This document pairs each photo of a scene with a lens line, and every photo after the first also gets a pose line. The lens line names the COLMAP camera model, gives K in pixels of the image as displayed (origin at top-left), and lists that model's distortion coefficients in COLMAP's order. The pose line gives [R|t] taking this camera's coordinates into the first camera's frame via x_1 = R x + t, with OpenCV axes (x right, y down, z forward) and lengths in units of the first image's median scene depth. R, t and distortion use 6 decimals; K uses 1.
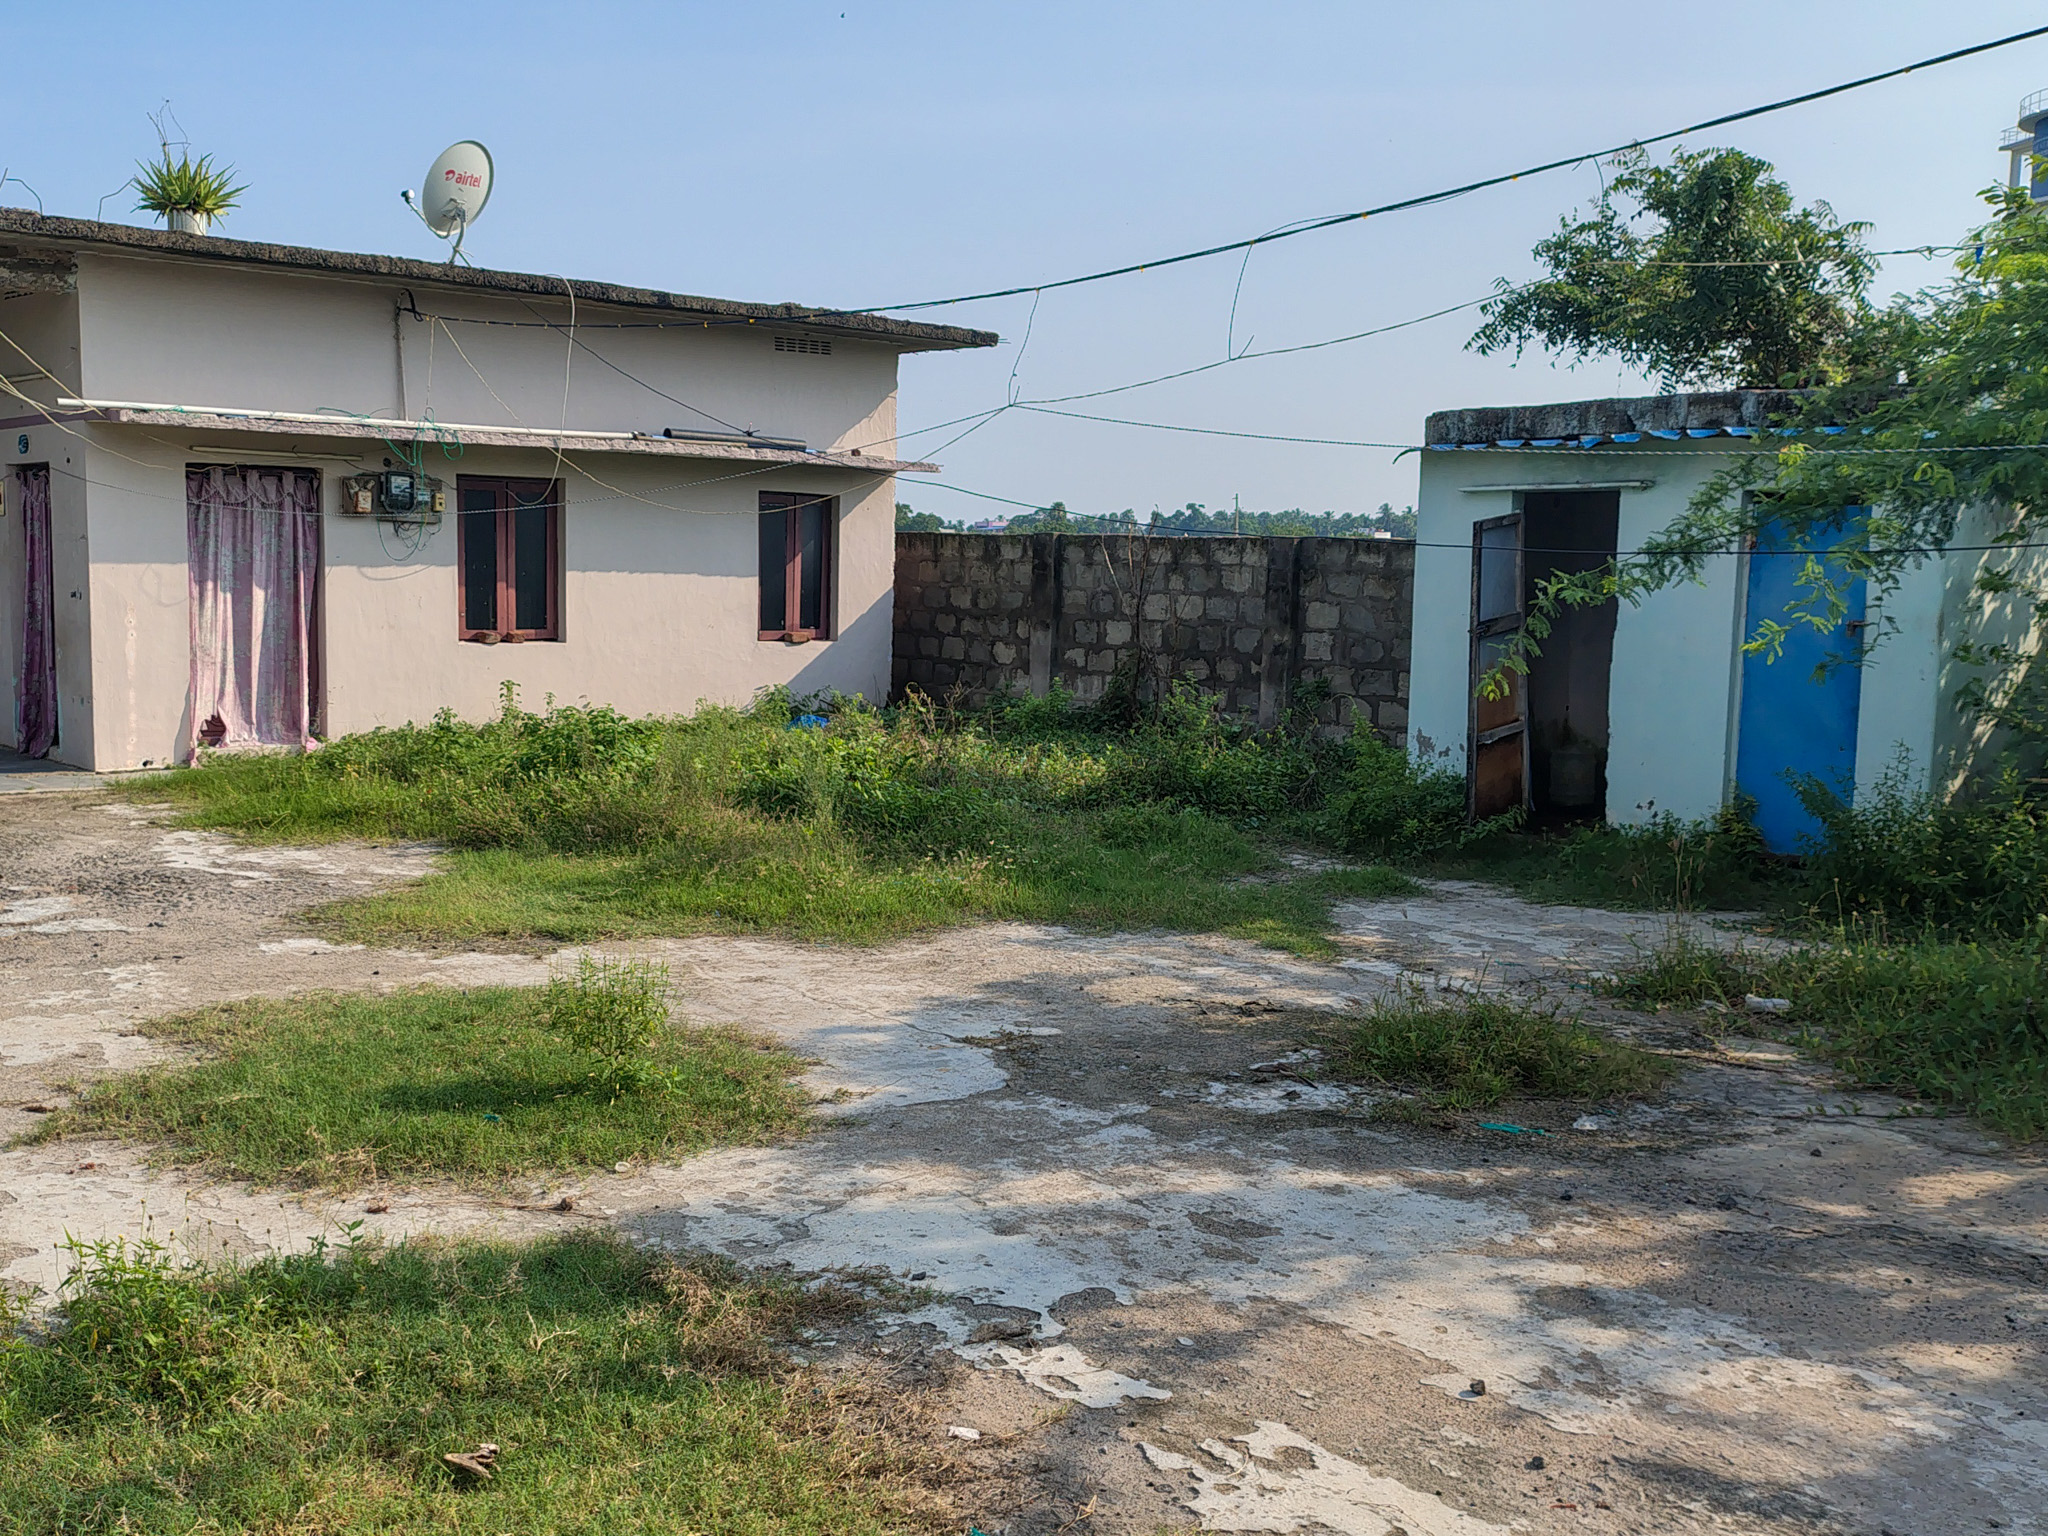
lens RADIAL K [[1988.3, 0, 935.4], [0, 1988.3, 777.1], [0, 0, 1]] dist [0.150624, -0.276156]
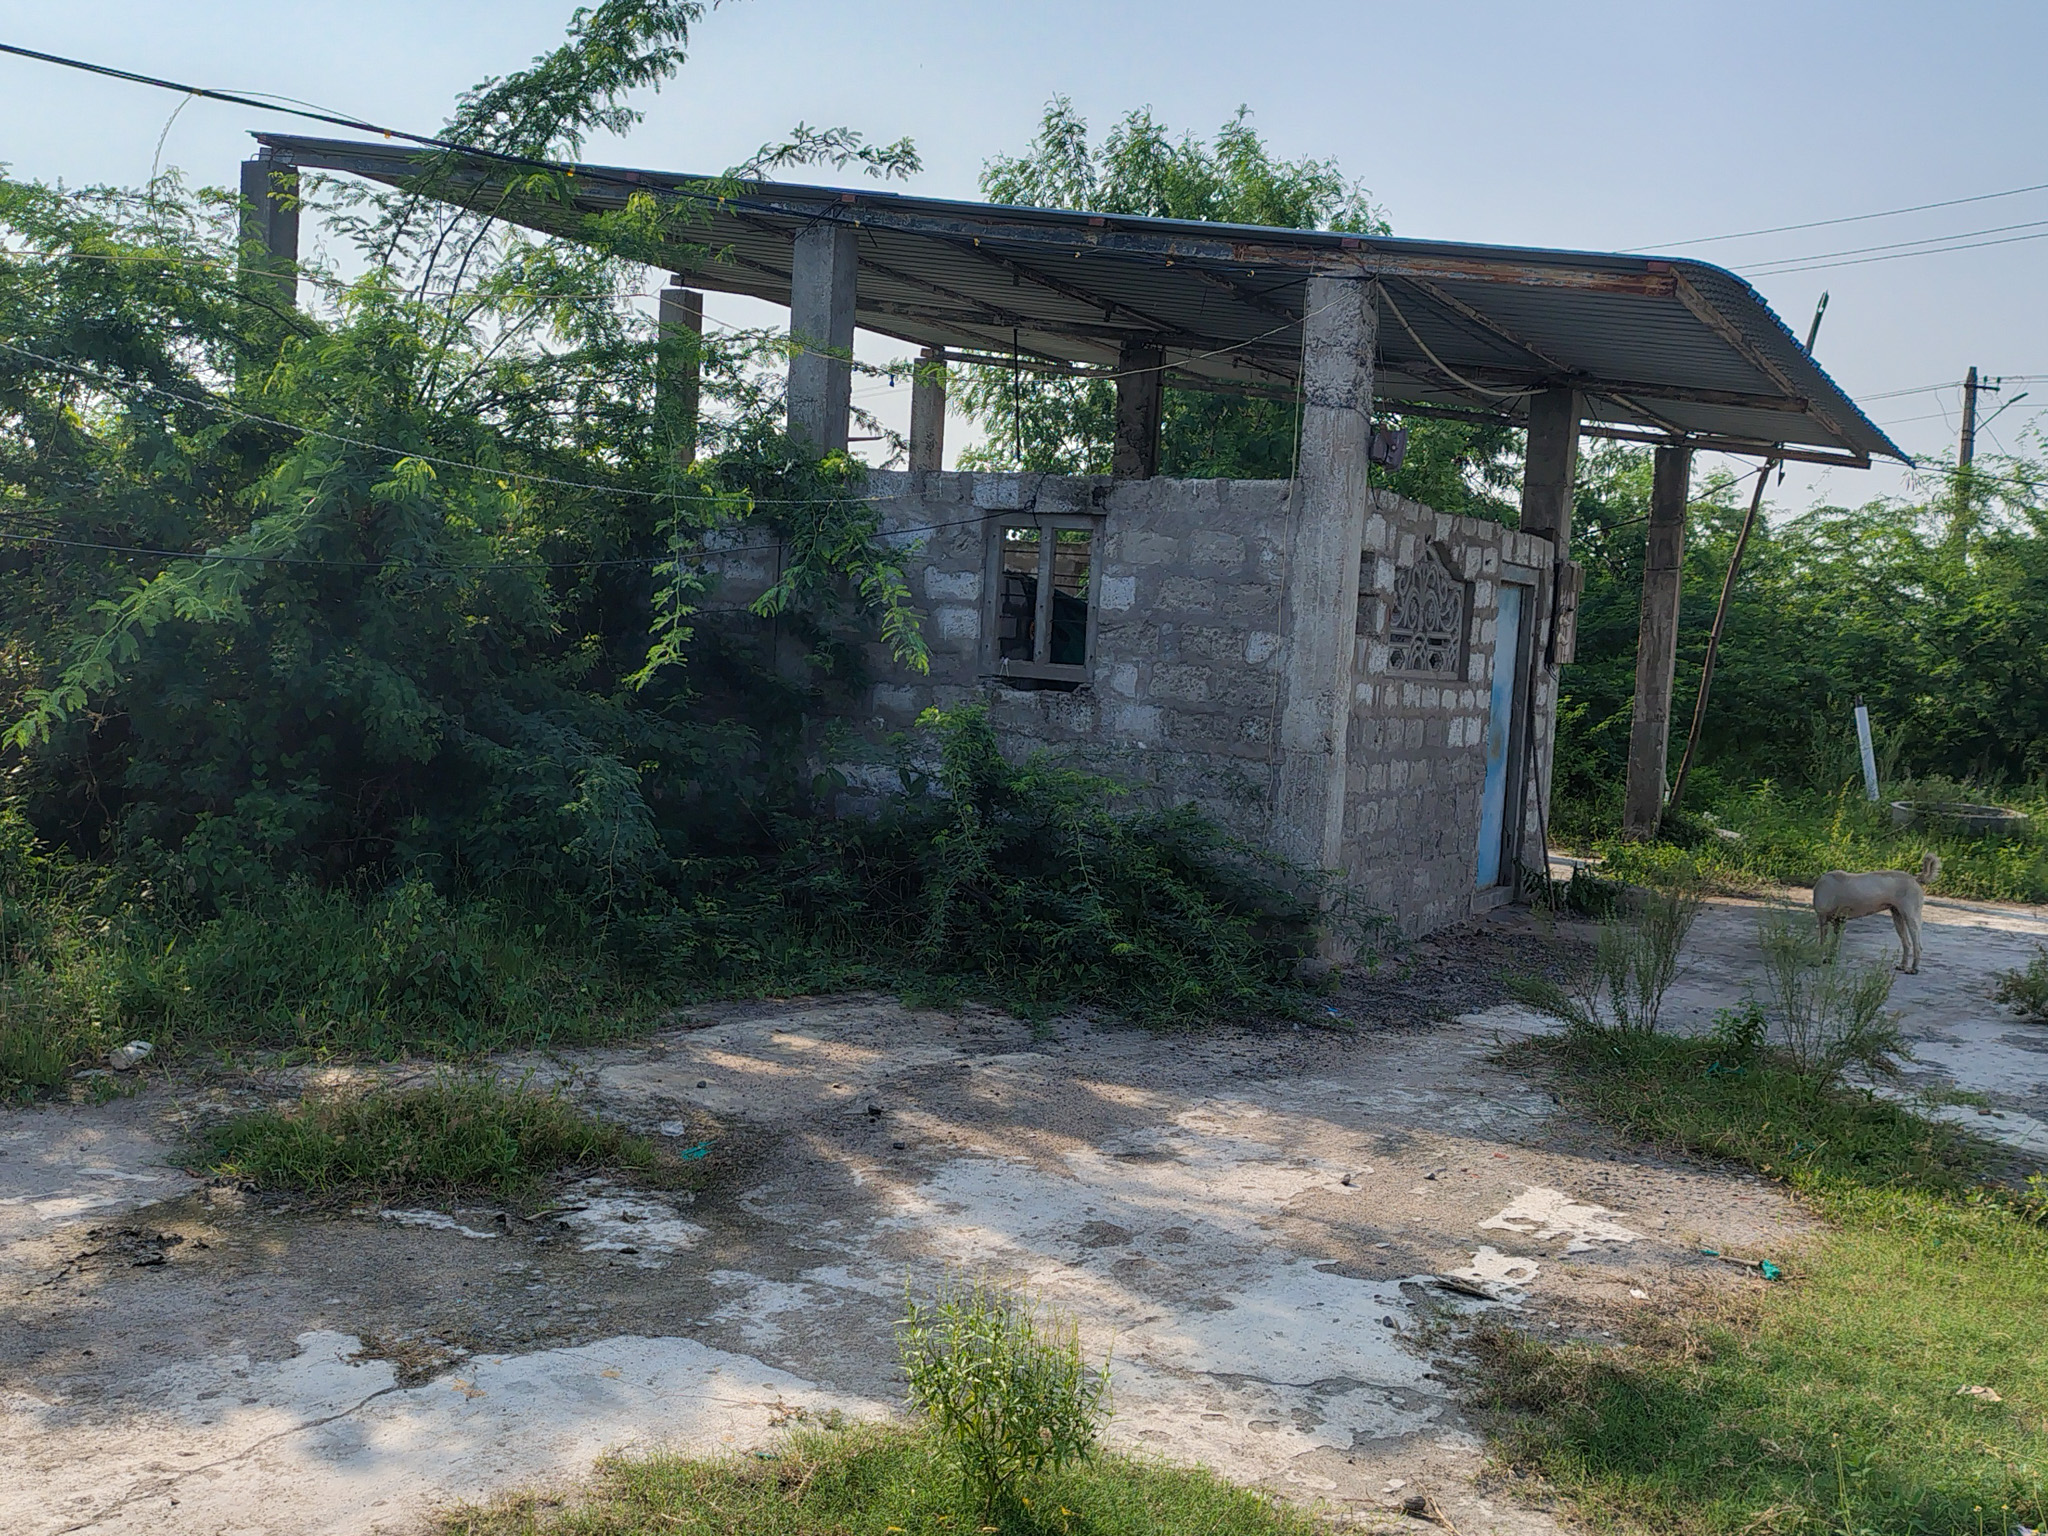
lens RADIAL K [[2097.3, 0, 938.4], [0, 2097.3, 772.0], [0, 0, 1]] dist [0.149052, -0.282565]
pose [[-0.352015, -0.106570, 0.929908, -0.781738], [0.043028, 0.990604, 0.129814, -0.159221], [-0.935005, 0.085709, -0.344122, 1.336309]]
